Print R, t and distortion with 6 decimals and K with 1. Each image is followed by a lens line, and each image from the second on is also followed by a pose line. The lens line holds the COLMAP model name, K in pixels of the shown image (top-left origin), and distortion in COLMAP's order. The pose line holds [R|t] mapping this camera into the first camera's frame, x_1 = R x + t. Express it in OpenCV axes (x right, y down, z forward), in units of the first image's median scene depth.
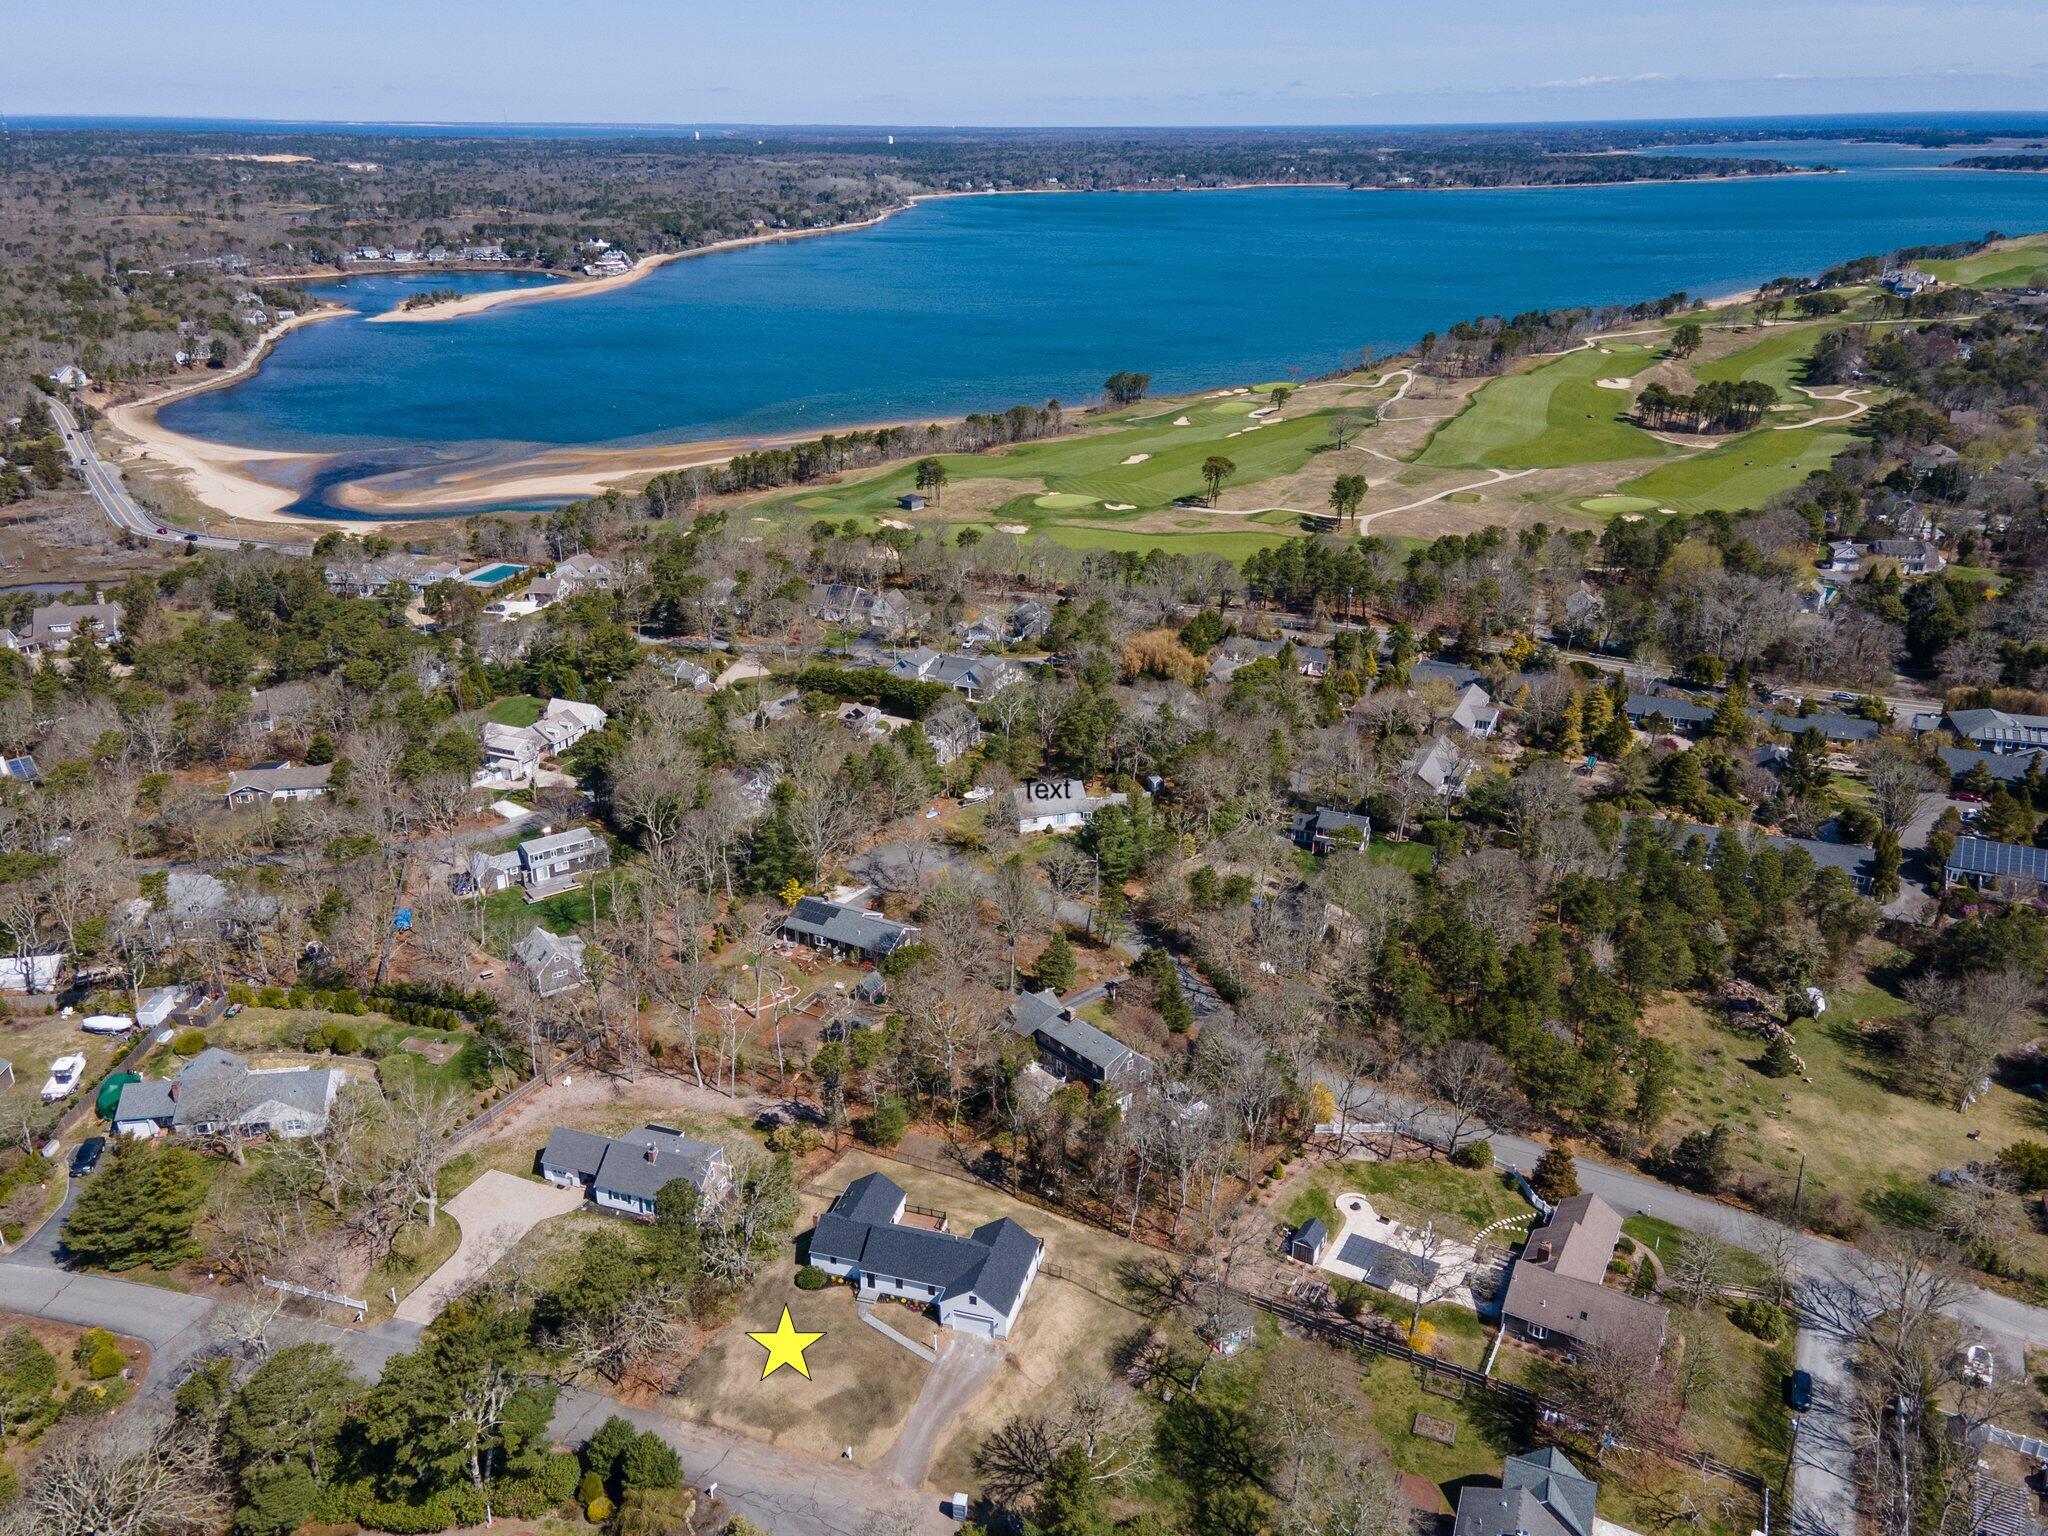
lens RADIAL K [[1583.4, 0, 1024.0], [0, 1583.4, 768.0], [0, 0, 1]] dist [0.027144, 0.074363]
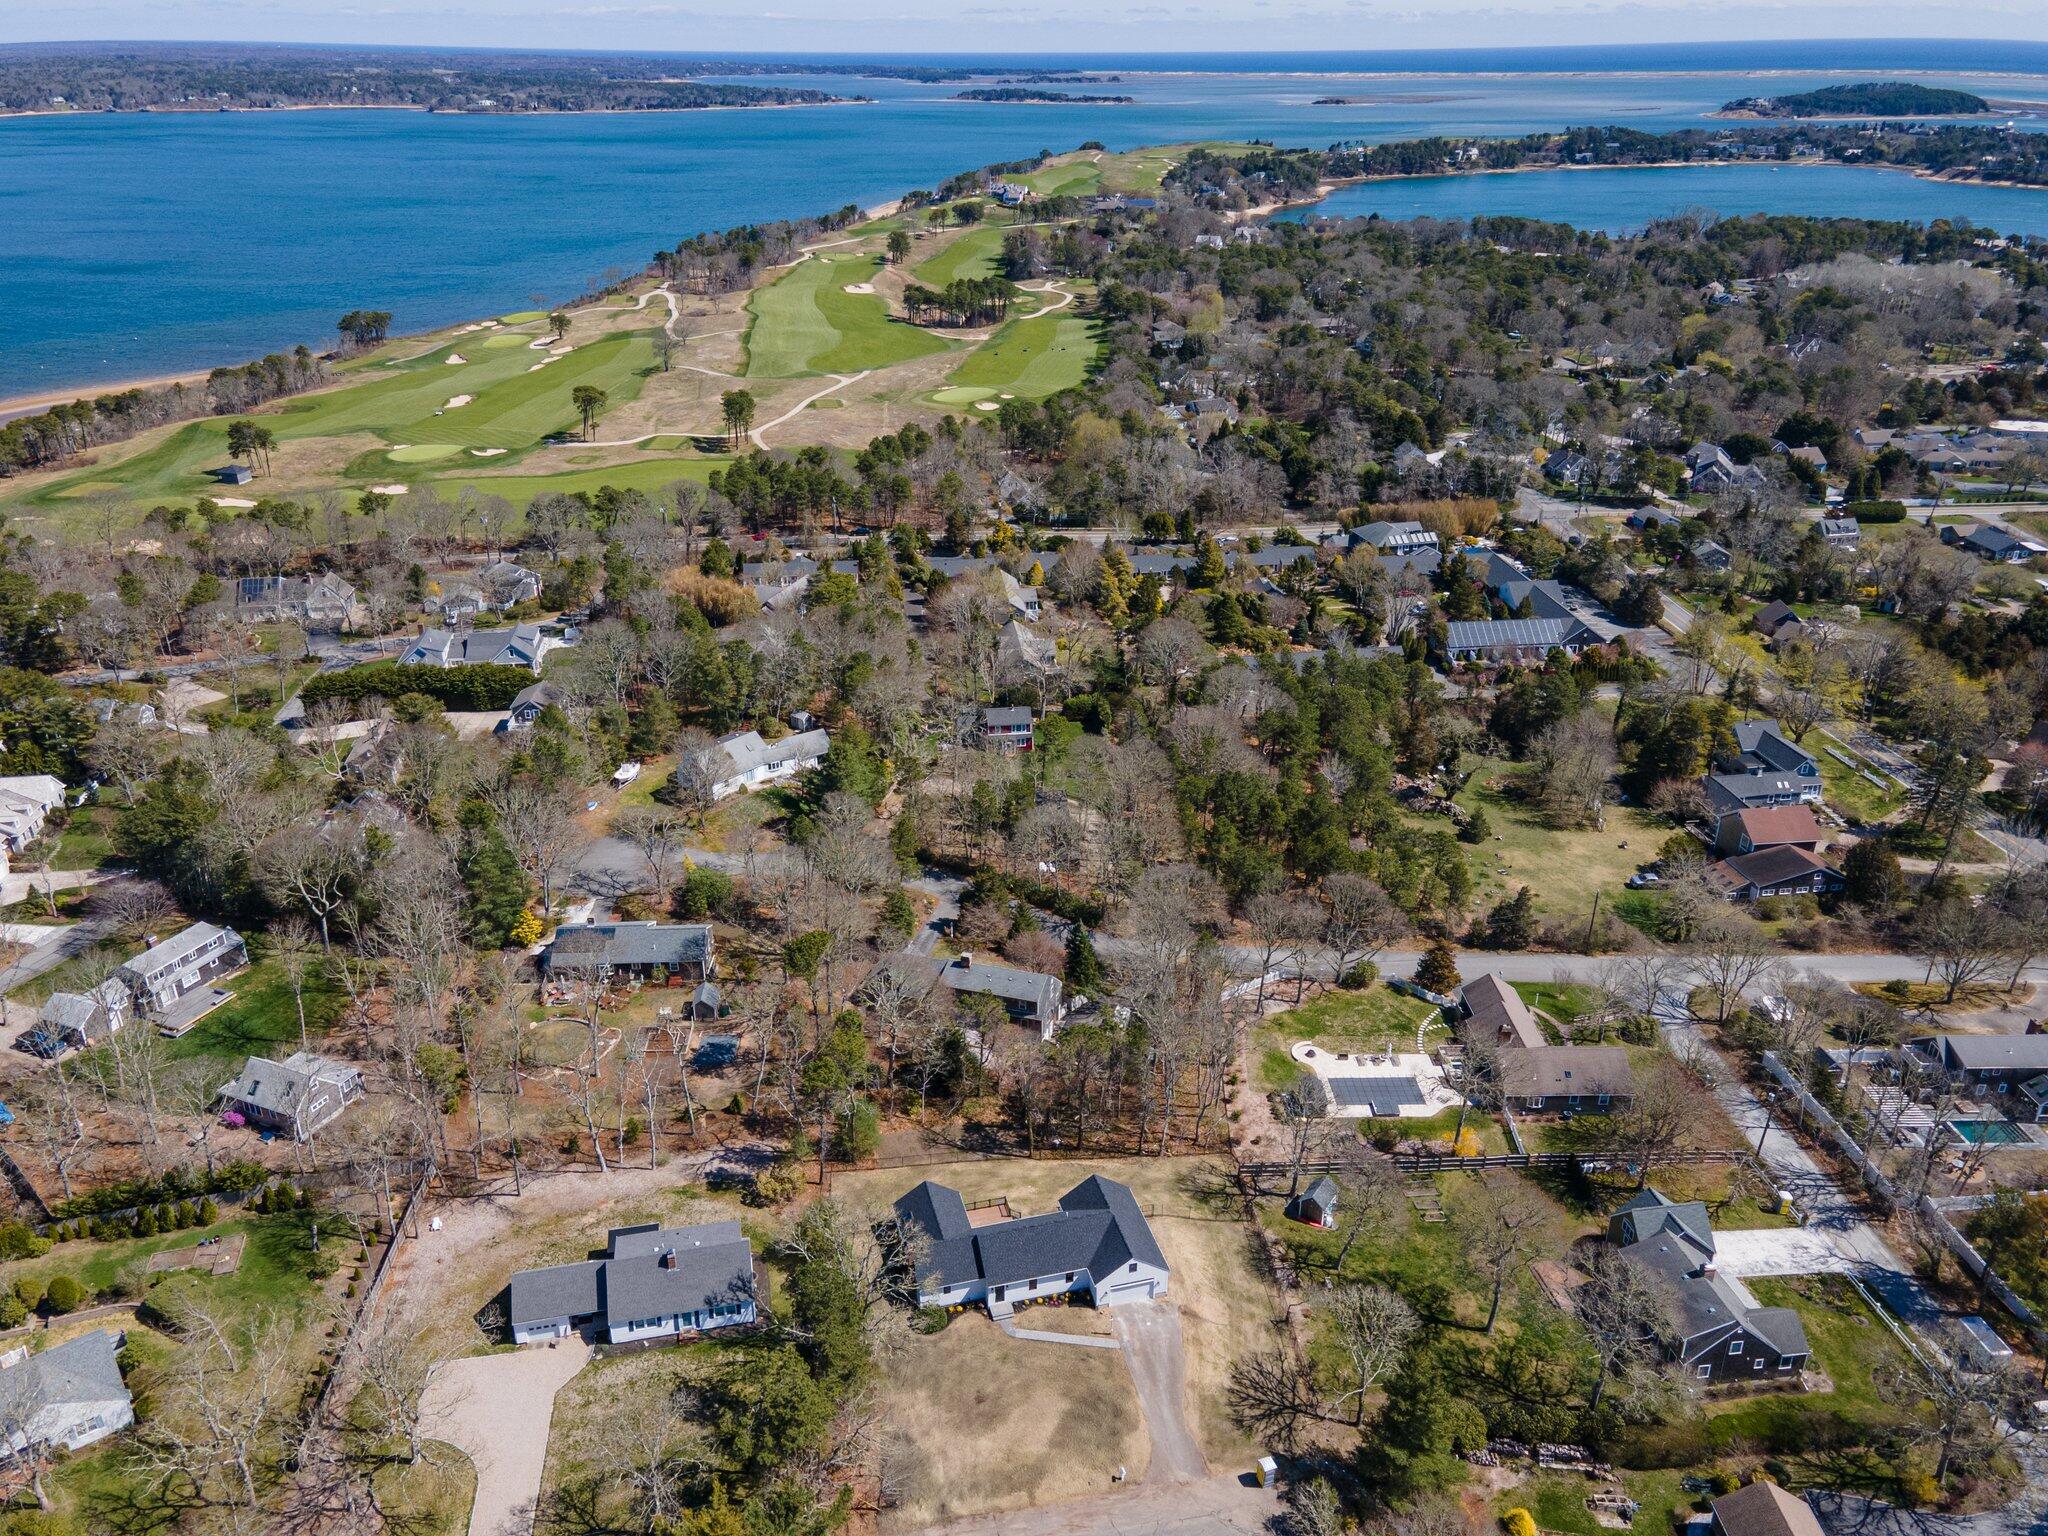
lens RADIAL K [[1537.0, 0, 1026.7], [0, 1537.0, 761.0], [0, 0, 1]] dist [0.019754, 0.095160]
pose [[0.851367, -0.219594, 0.476395, -0.325155], [0.197972, 0.975509, 0.095864, -0.036601], [-0.485779, 0.012698, 0.873989, 0.177488]]
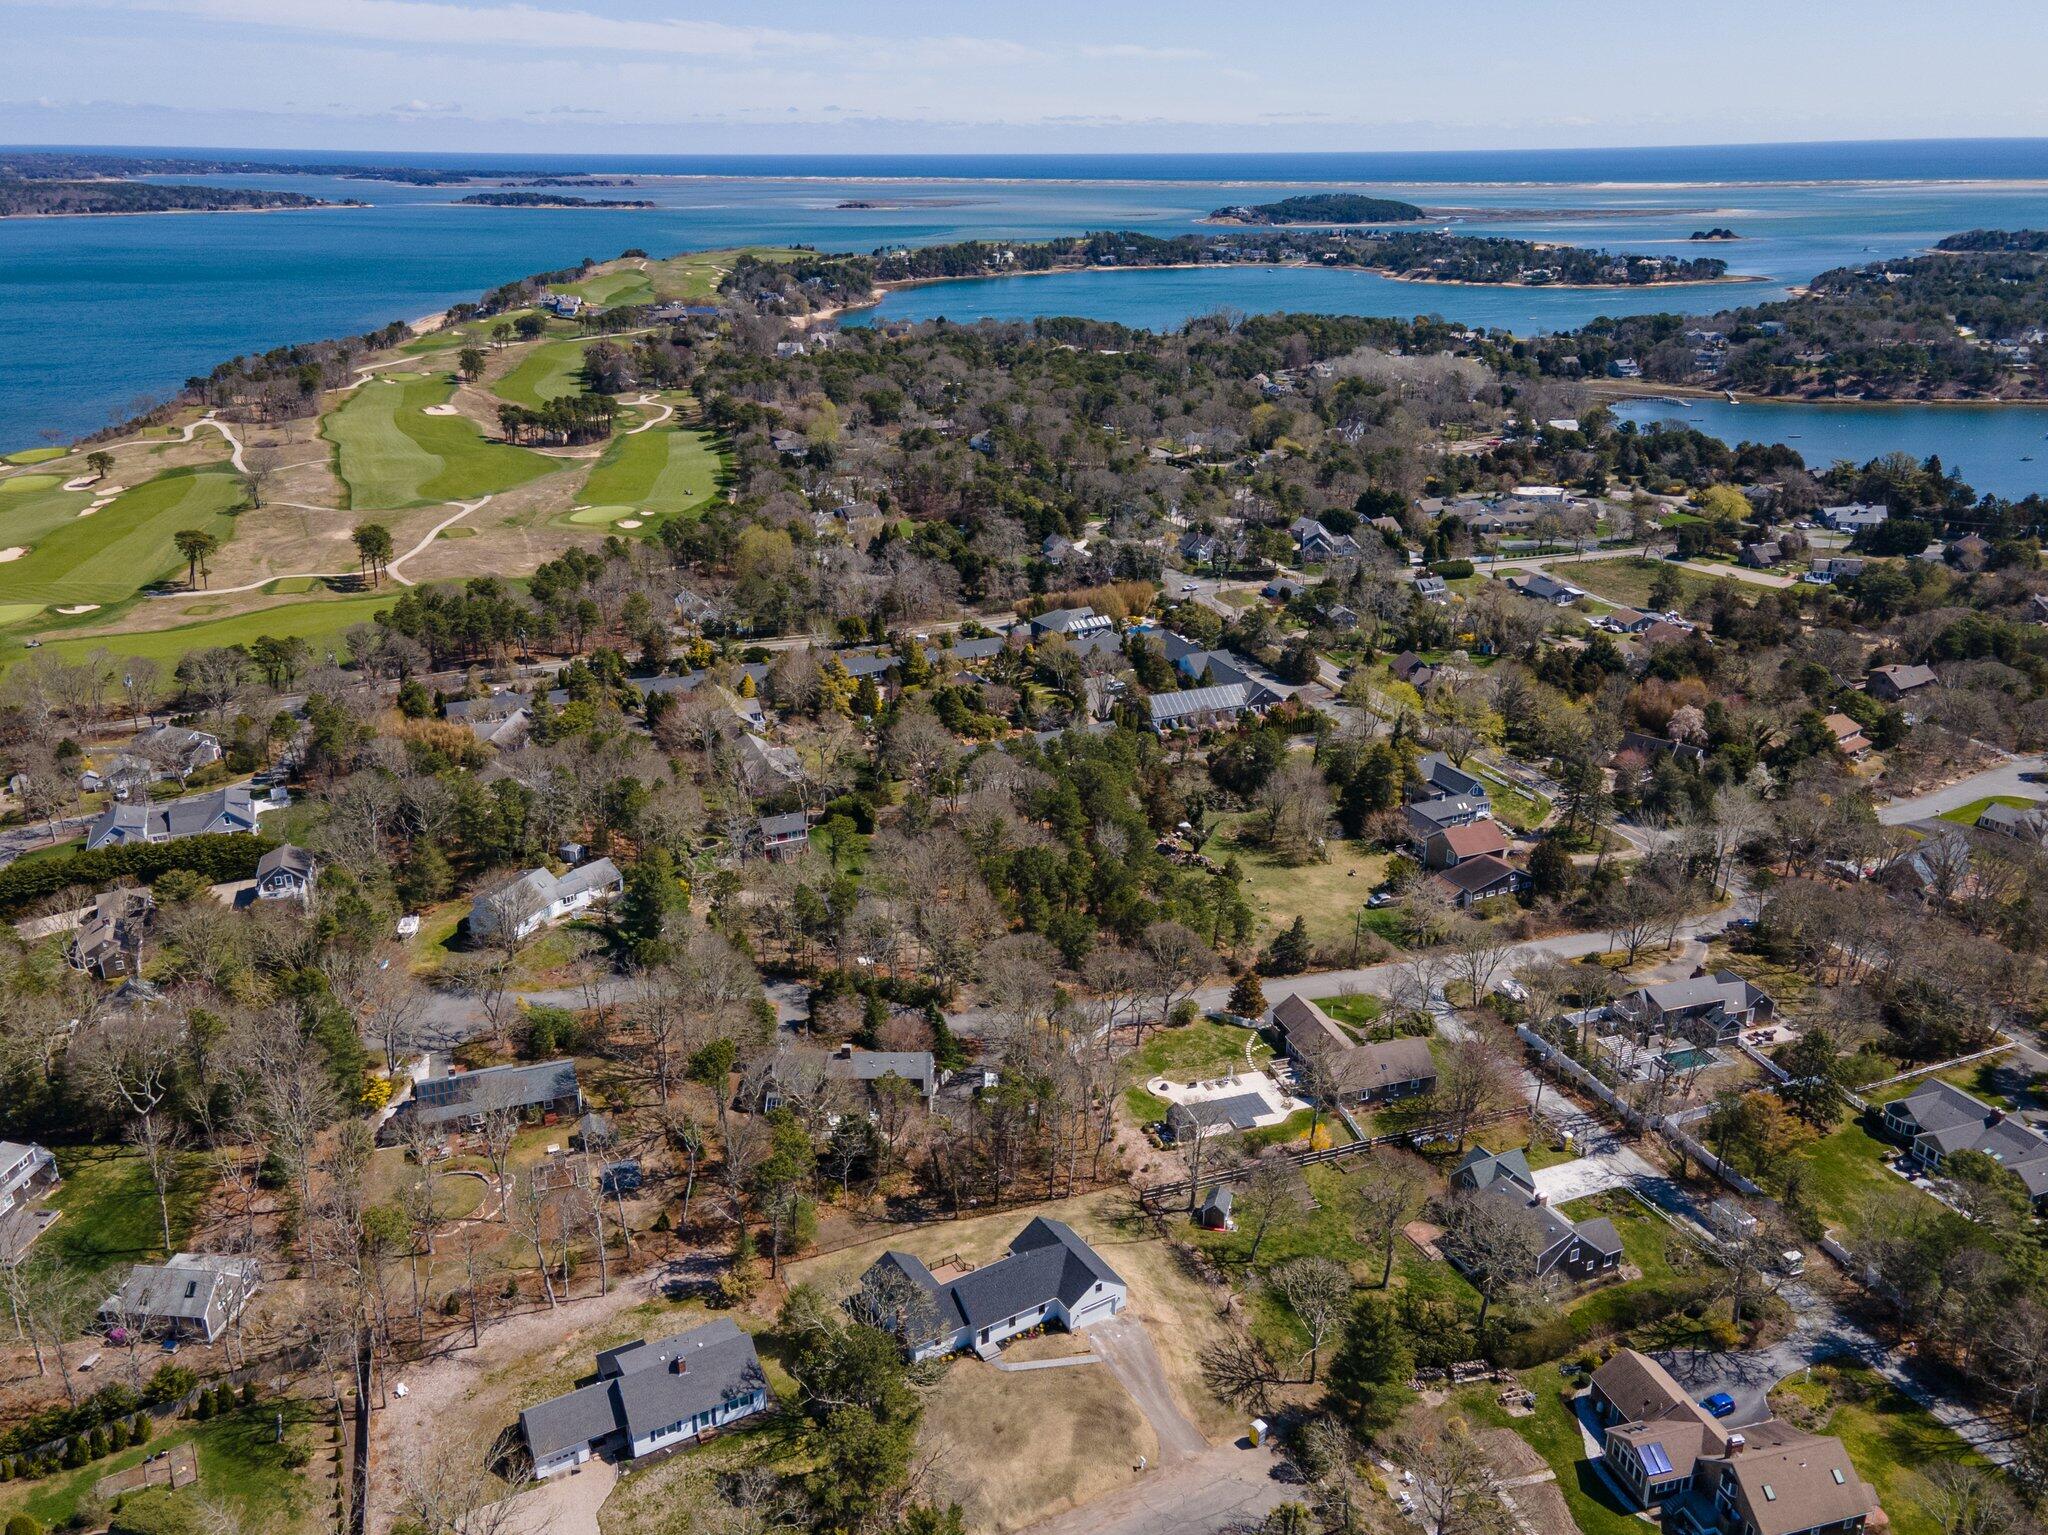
lens RADIAL K [[1583.4, 0, 1024.0], [0, 1583.4, 767.5], [0, 0, 1]] dist [0.027144, 0.074363]
pose [[0.668264, -0.271496, 0.692613, -0.498349], [0.283741, 0.953666, 0.100061, -0.074503], [-0.687688, 0.129656, 0.714335, 0.186650]]
